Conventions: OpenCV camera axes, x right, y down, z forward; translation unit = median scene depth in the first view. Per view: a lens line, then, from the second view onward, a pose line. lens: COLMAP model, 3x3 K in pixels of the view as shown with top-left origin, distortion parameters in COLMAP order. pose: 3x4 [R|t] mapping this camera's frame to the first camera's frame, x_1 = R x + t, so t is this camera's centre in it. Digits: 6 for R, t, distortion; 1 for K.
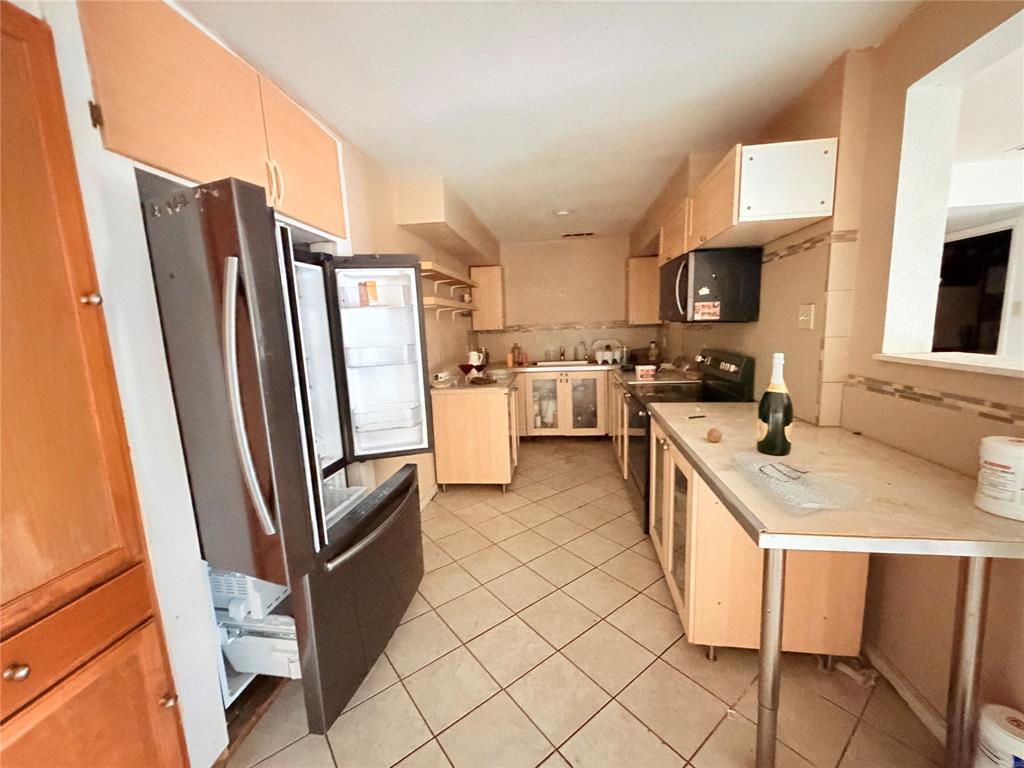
lens RADIAL K [[408.1, 0, 509.7], [0, 408.1, 383.6], [0, 0, 1]] dist [-0.000263, 0.000153]
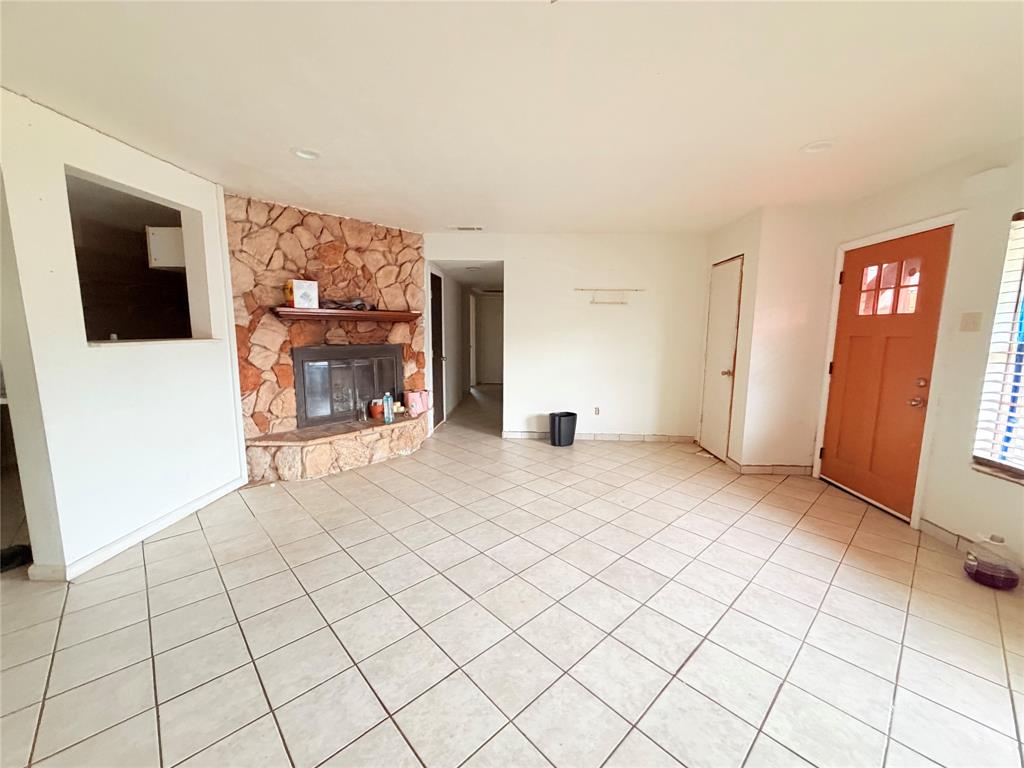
lens RADIAL K [[408.1, 0, 509.7], [0, 408.1, 383.6], [0, 0, 1]] dist [-0.000263, 0.000153]
pose [[0.994033, 0.036827, 0.102676, 2.024580], [-0.035117, 0.999214, -0.018413, 0.120604], [-0.103274, 0.014698, 0.994544, -1.023714]]
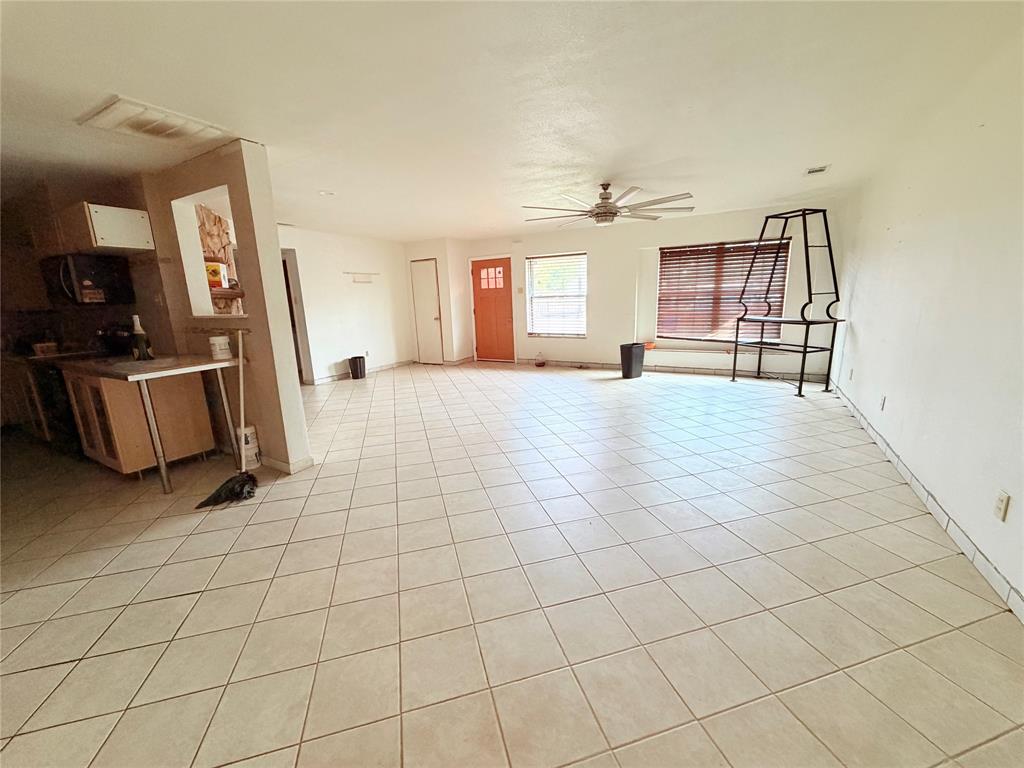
lens RADIAL K [[408.1, 0, 509.7], [0, 408.1, 383.6], [0, 0, 1]] dist [-0.000263, 0.000153]
pose [[0.371373, -0.169720, 0.912840, -0.511411], [0.156914, 0.980482, 0.118459, 0.273555], [-0.915129, 0.099245, 0.390756, -1.311418]]
